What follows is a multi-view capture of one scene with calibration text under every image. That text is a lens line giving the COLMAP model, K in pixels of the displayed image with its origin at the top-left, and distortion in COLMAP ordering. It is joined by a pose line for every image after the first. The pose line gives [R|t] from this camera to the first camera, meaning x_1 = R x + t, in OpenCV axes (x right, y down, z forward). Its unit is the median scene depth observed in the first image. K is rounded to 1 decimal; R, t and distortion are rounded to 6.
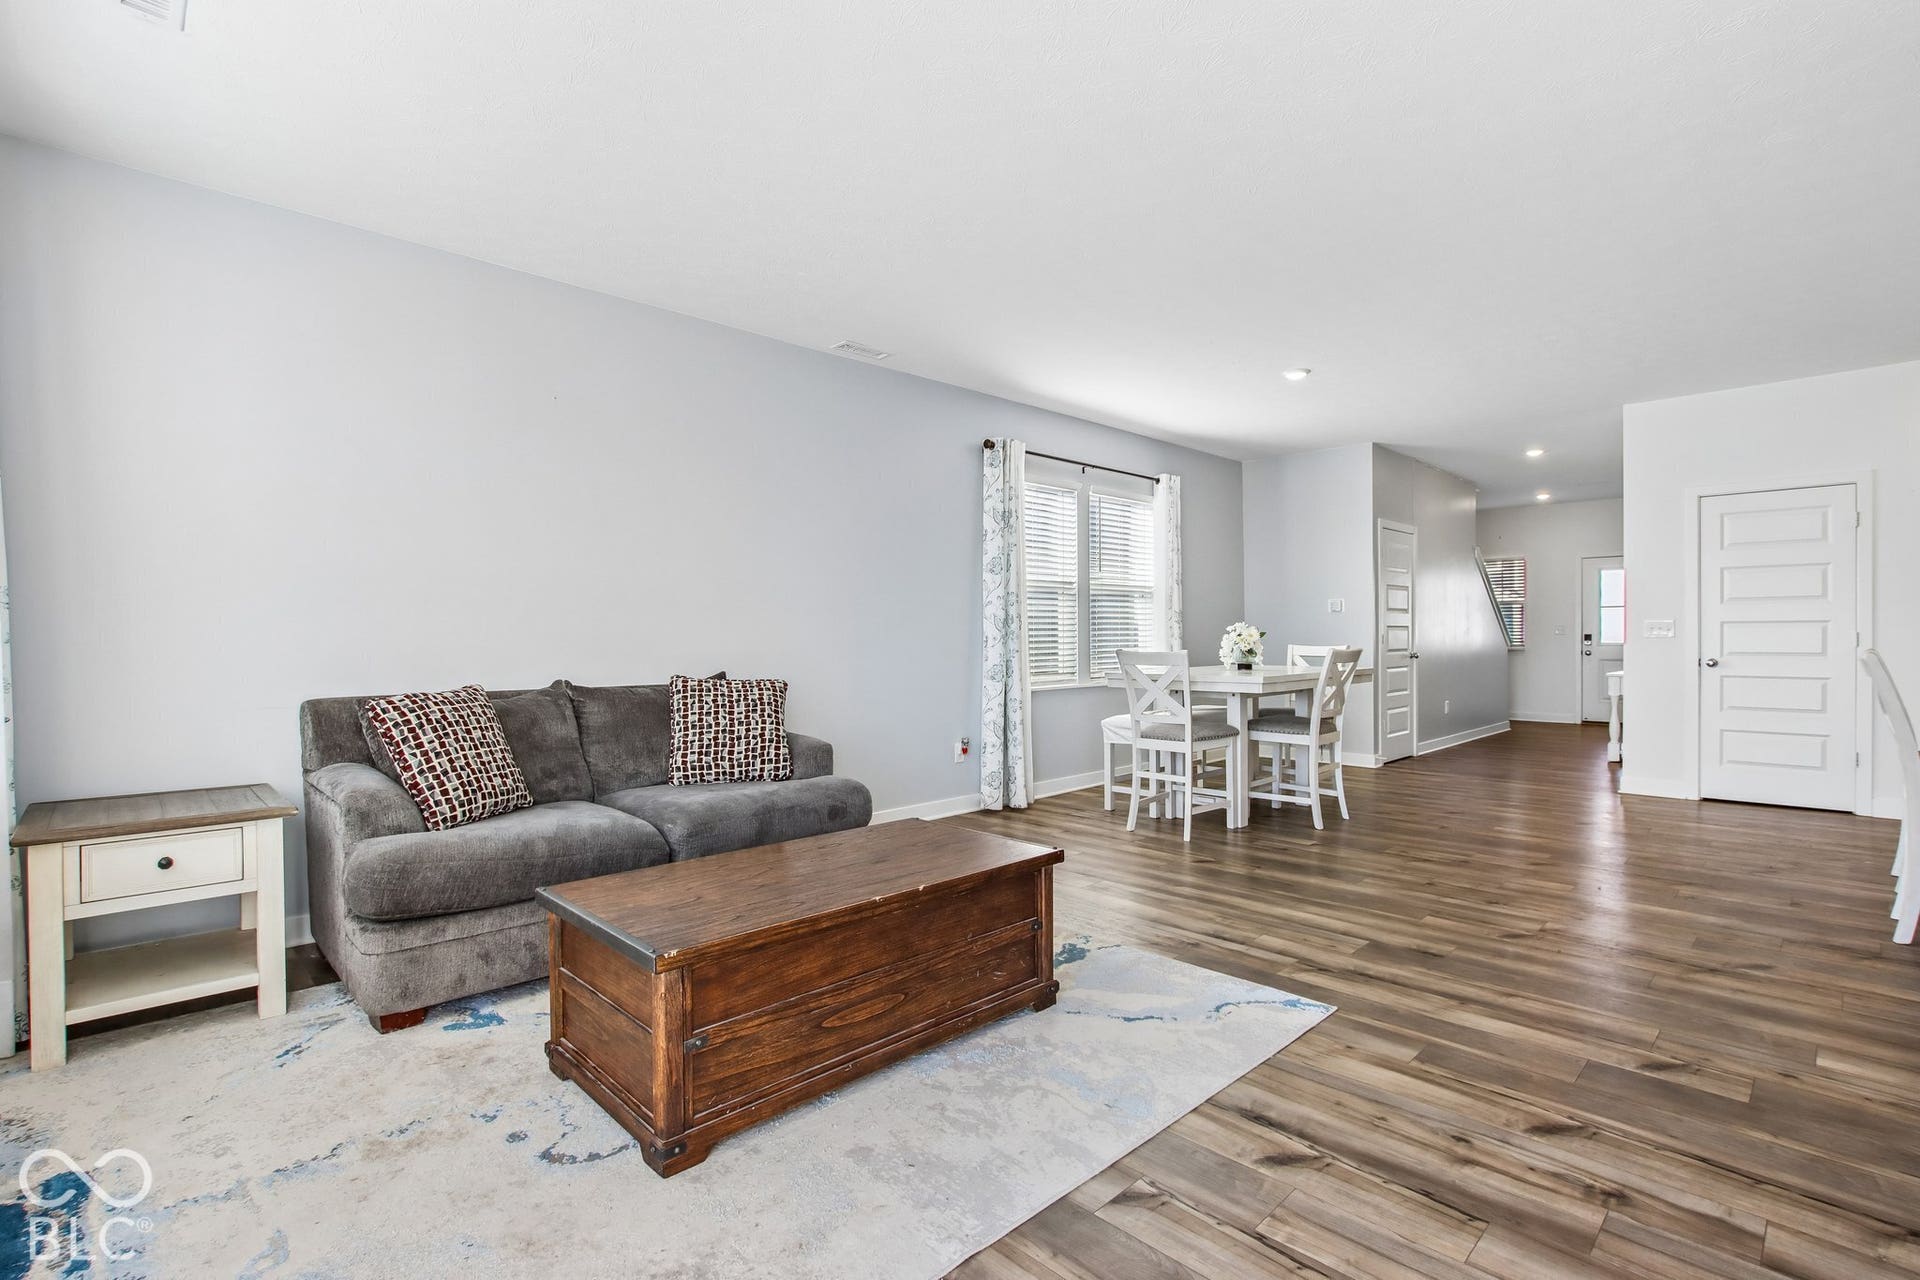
lens RADIAL K [[892.6, 0, 954.4], [0, 892.6, 634.1], [0, 0, 1]] dist [-0.035121, 0.004596]
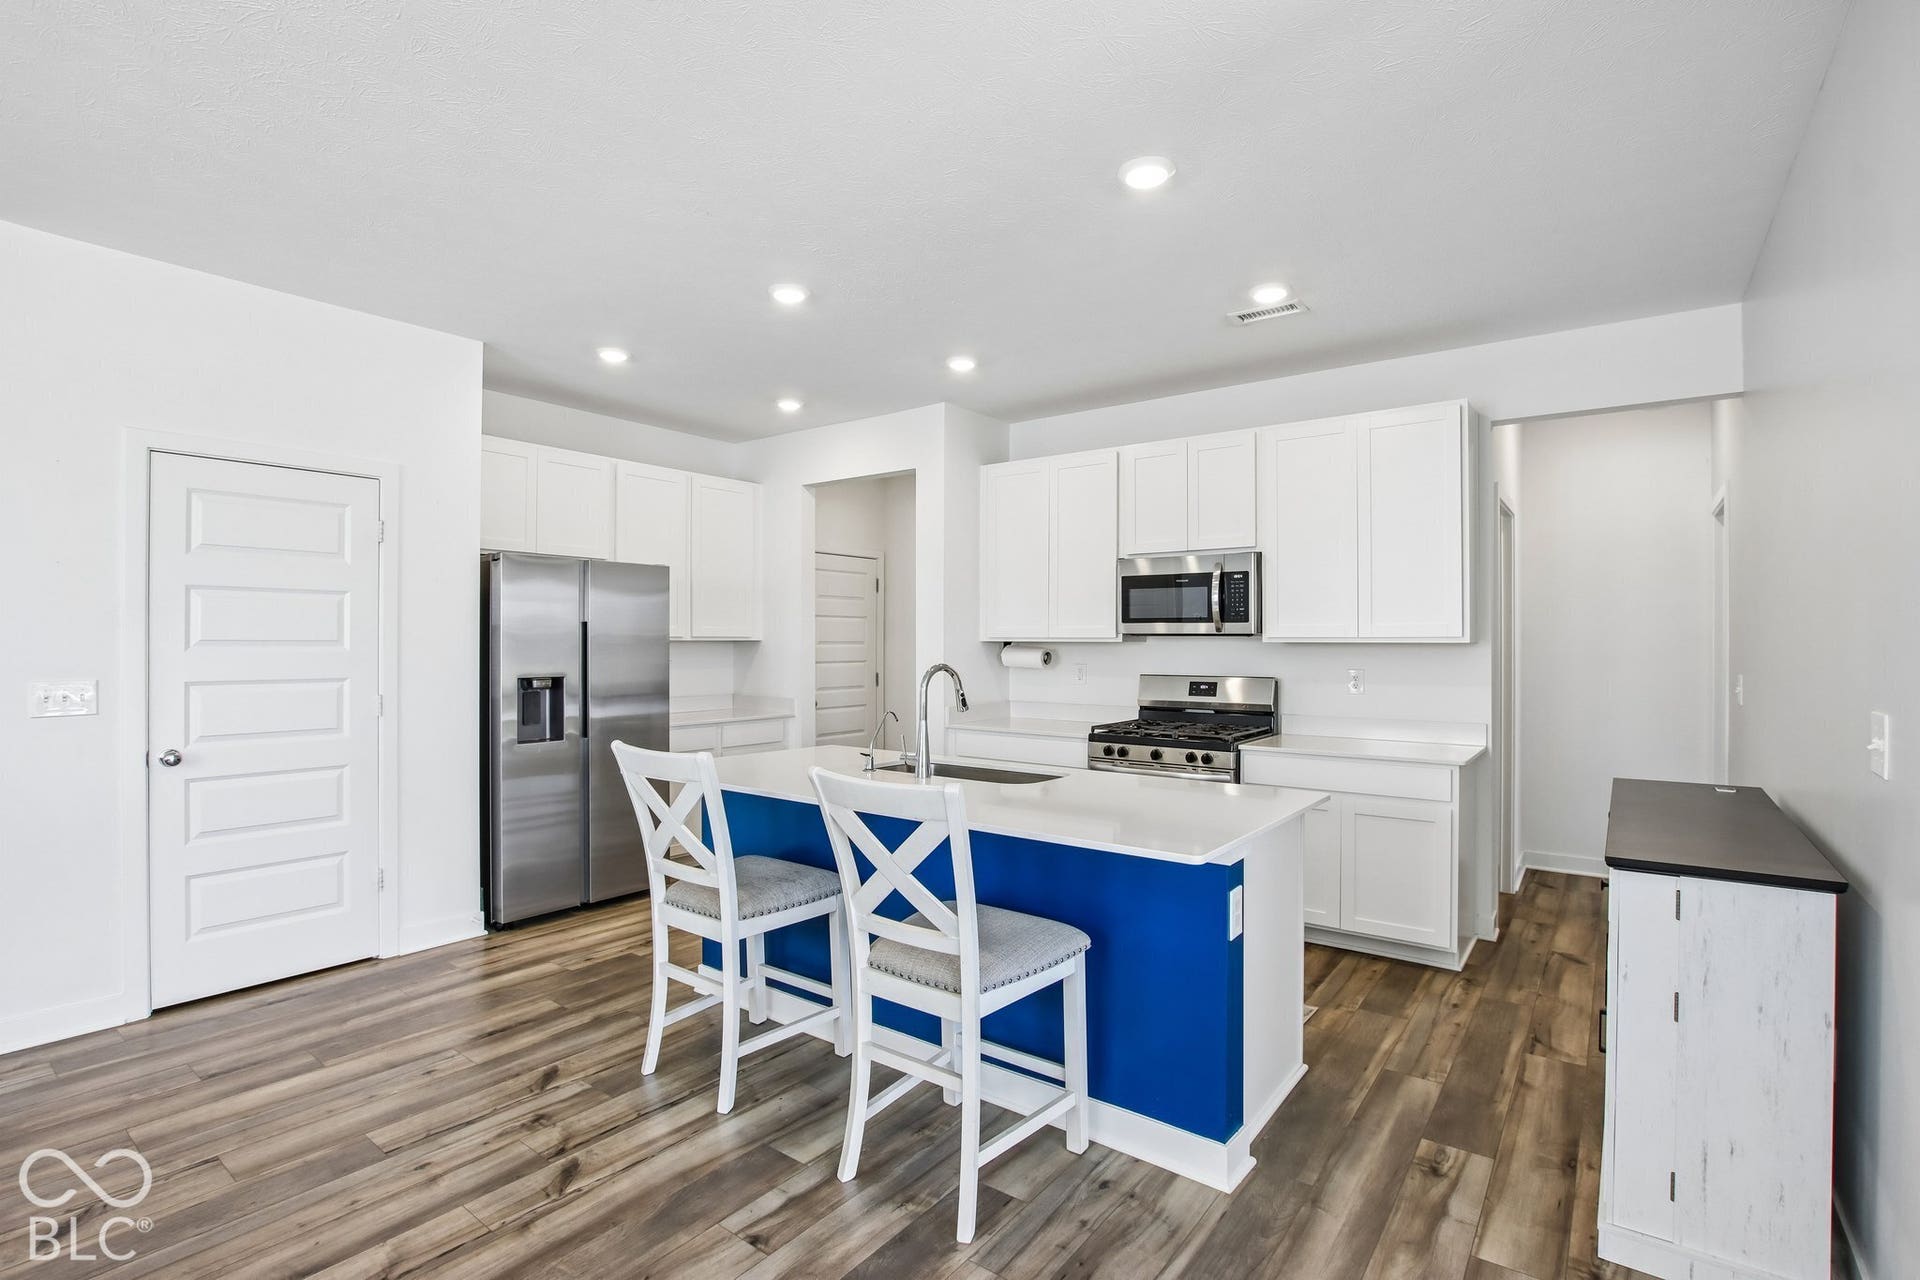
lens RADIAL K [[892.6, 0, 963.7], [0, 892.6, 641.2], [0, 0, 1]] dist [-0.035121, 0.004596]
pose [[-0.160854, 0.007343, 0.986951, 0.263159], [-0.002219, 0.999967, -0.007802, -0.038754], [-0.986976, -0.003445, -0.160832, 0.626362]]
